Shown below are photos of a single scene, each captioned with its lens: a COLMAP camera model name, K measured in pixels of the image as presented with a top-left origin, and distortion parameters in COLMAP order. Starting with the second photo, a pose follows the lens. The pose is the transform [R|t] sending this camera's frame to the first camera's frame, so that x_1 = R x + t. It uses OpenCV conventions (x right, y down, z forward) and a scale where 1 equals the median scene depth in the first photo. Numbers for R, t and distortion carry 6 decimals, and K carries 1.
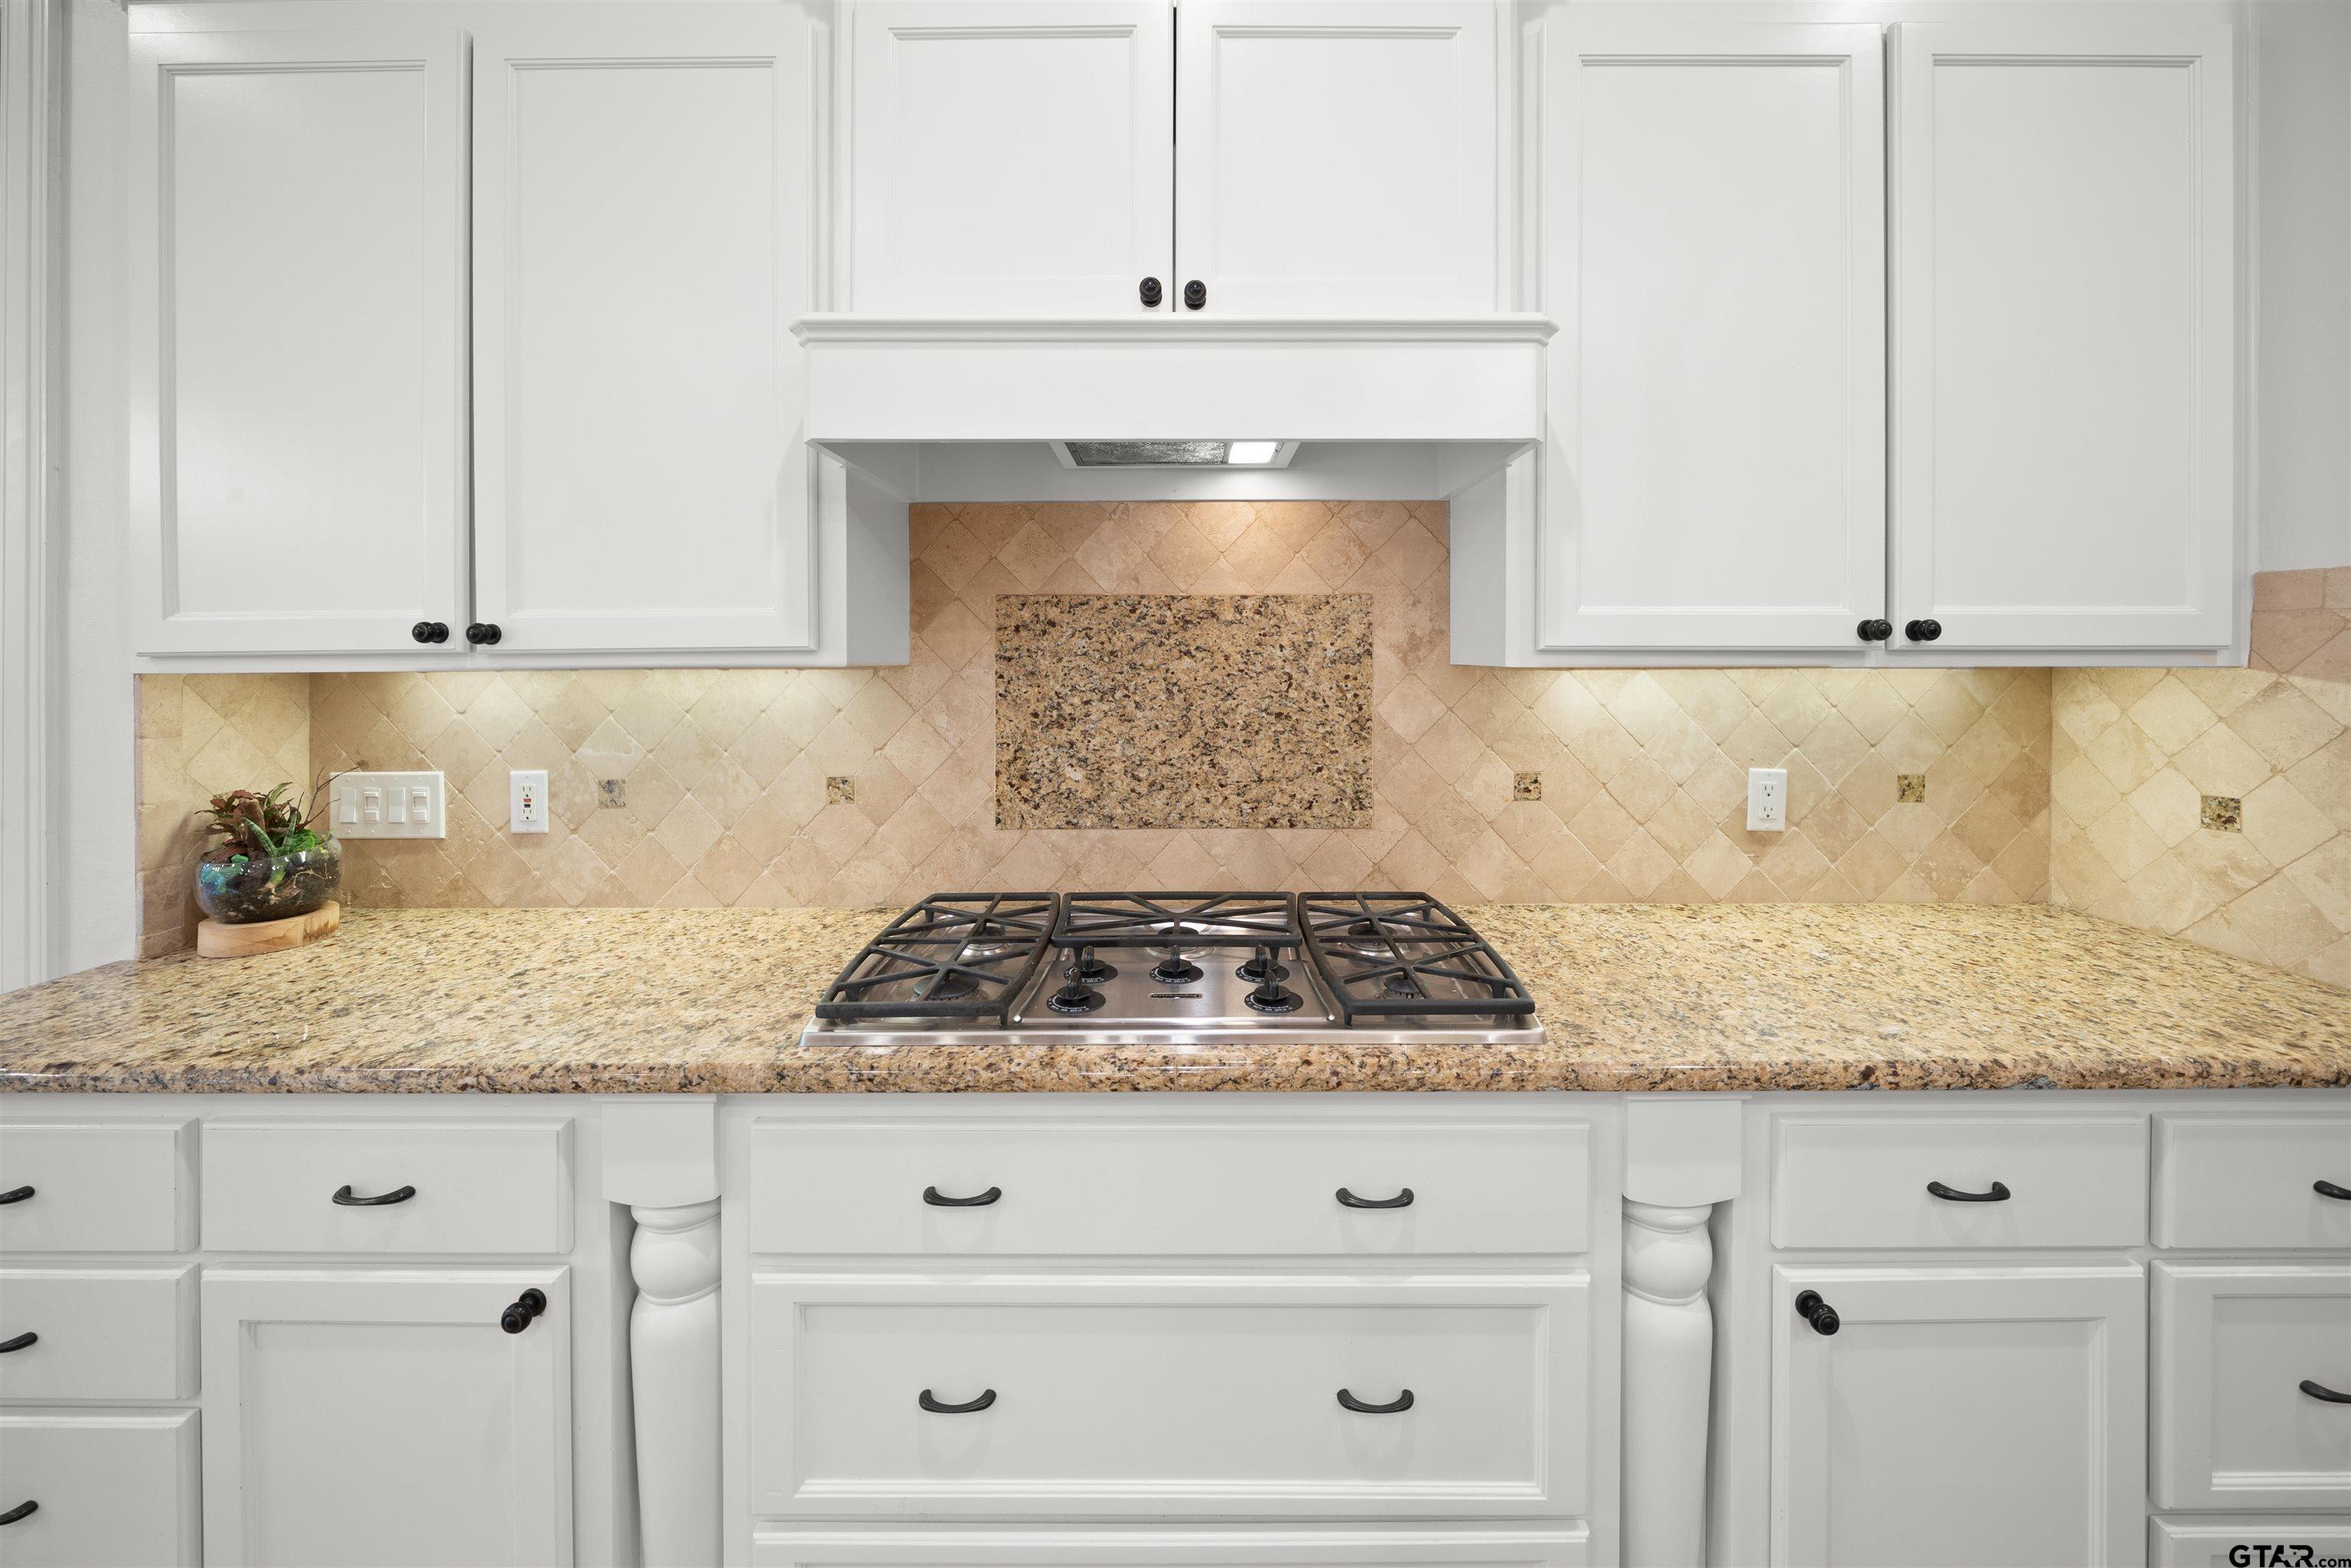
lens RADIAL K [[857.1, 0, 1176.0], [0, 857.1, 780.0], [0, 0, 1]] dist [-0.003568, -0.000079]
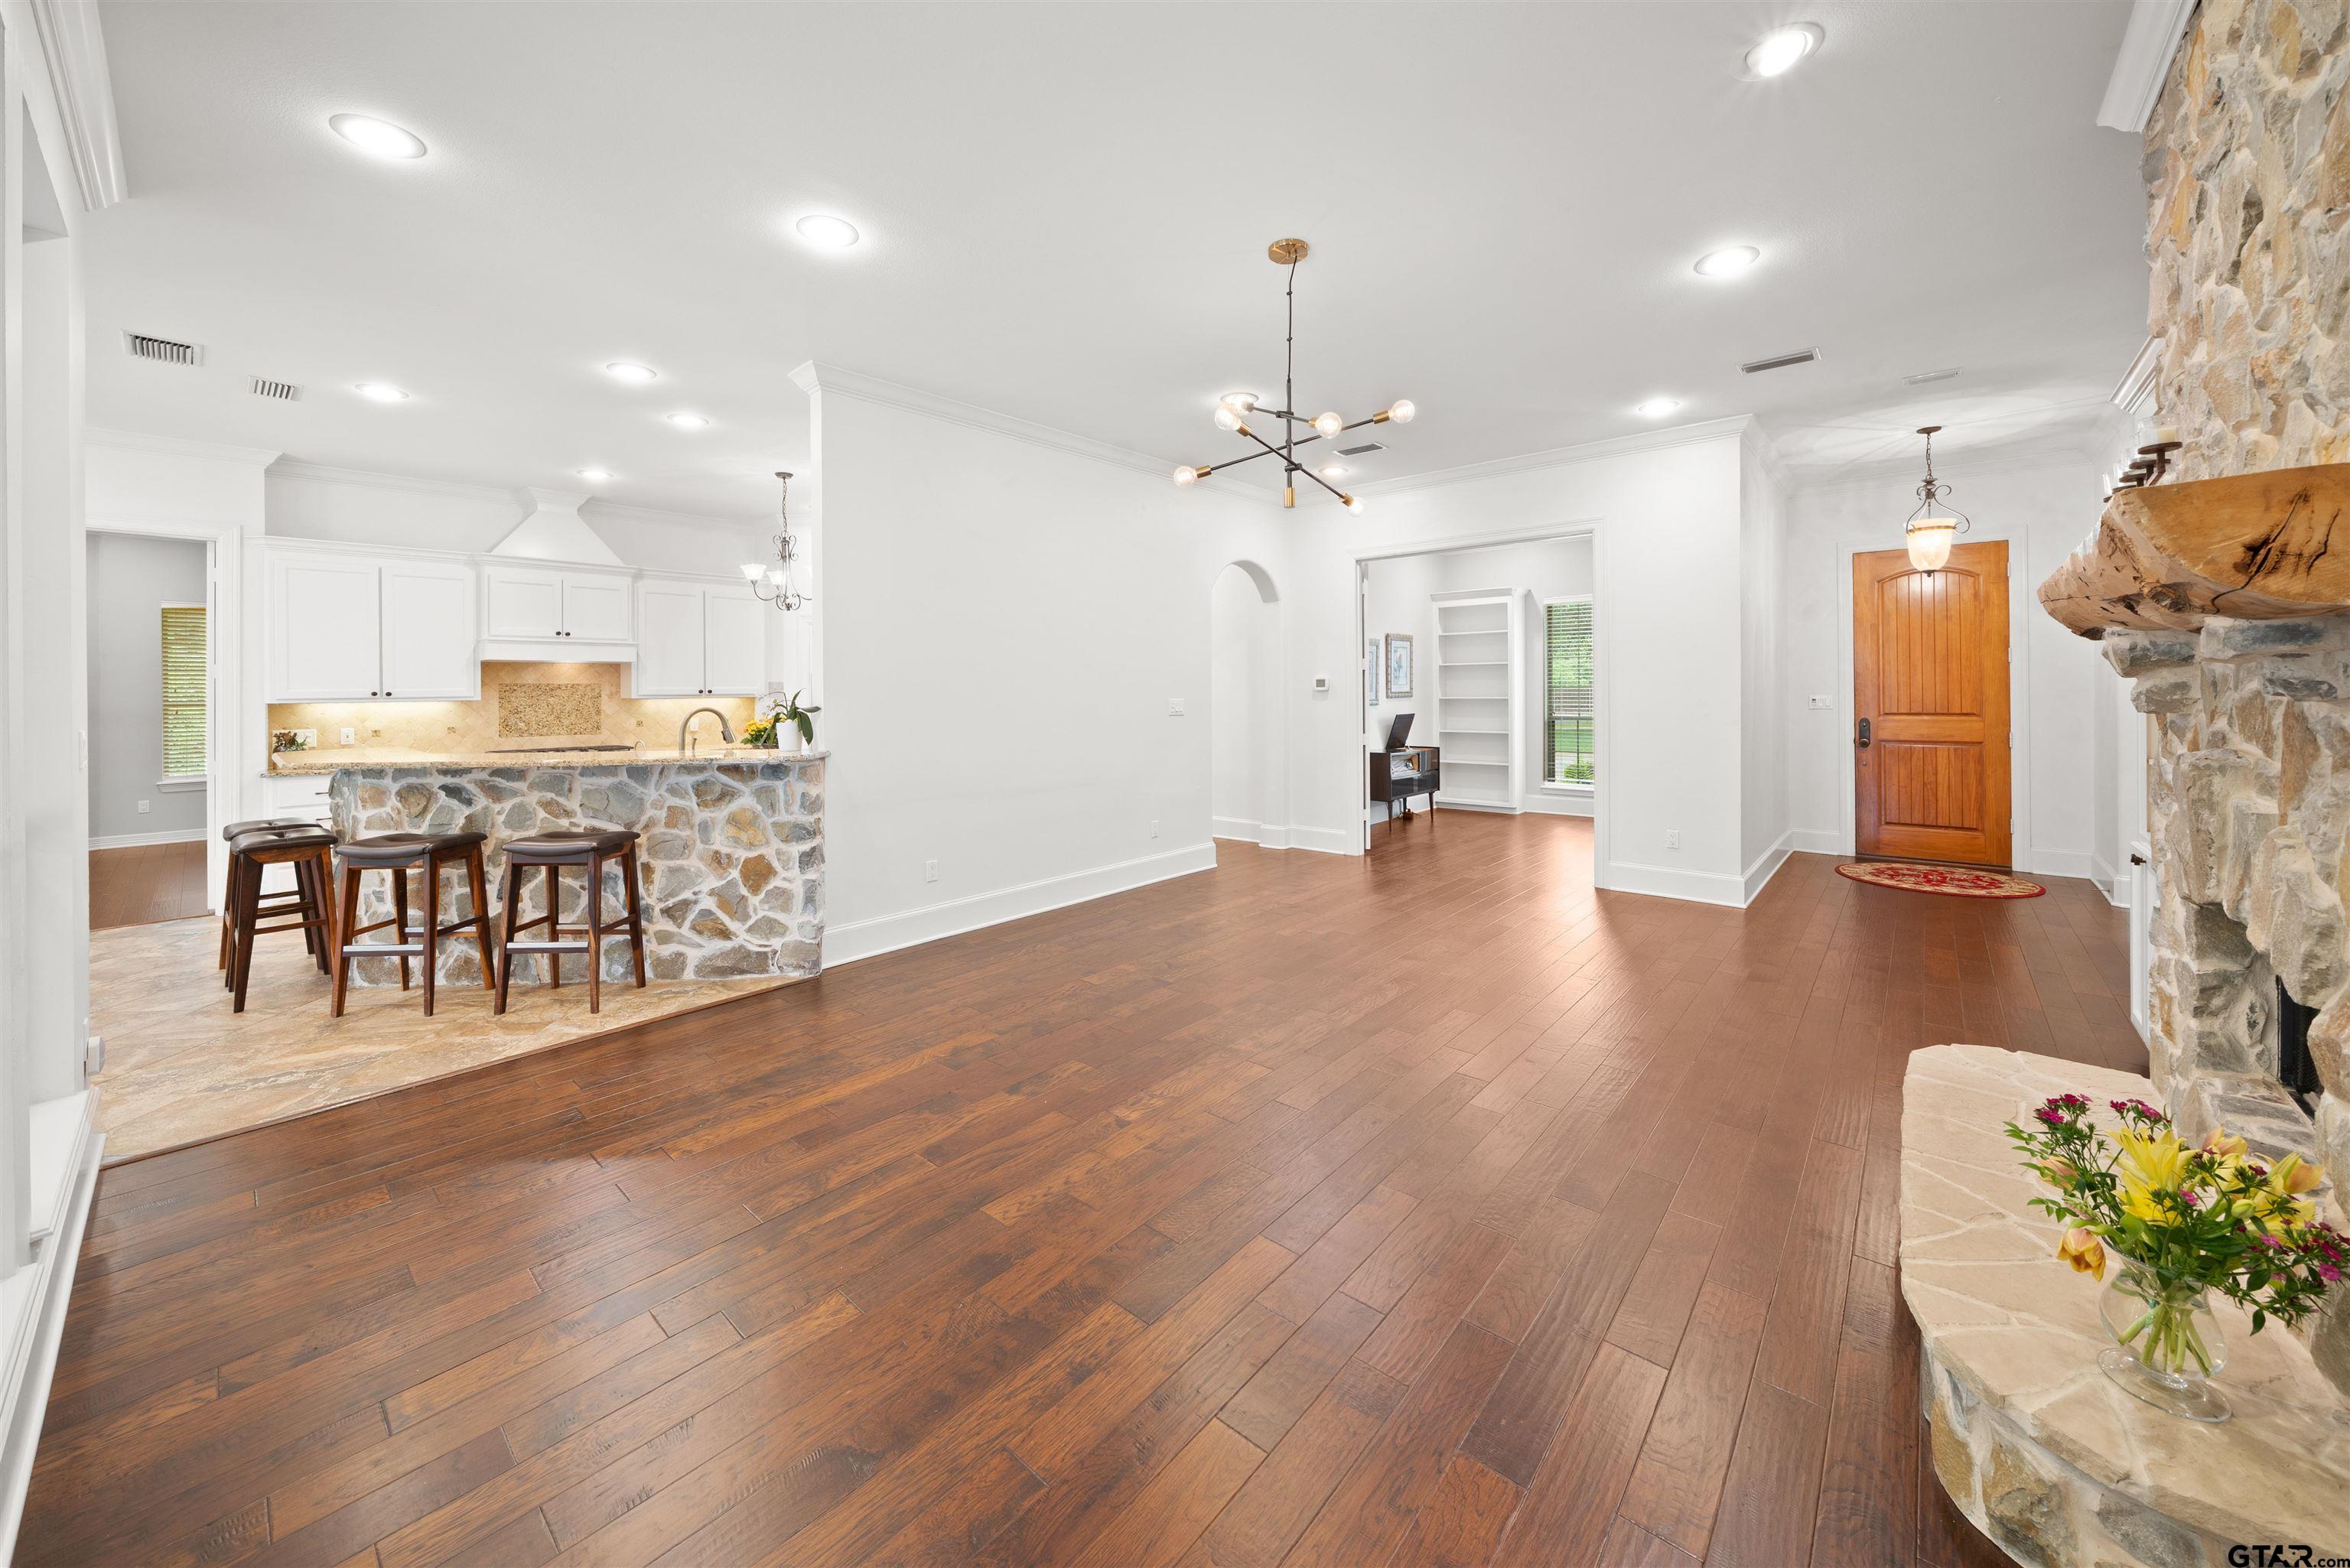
lens RADIAL K [[856.7, 0, 1201.4], [0, 856.7, 690.9], [0, 0, 1]] dist [-0.003568, -0.000079]
pose [[0.661448, -0.004285, 0.749979, -1.102601], [0.009895, 0.999947, -0.003014, -0.131044], [-0.749926, 0.009414, 0.661455, -4.537152]]
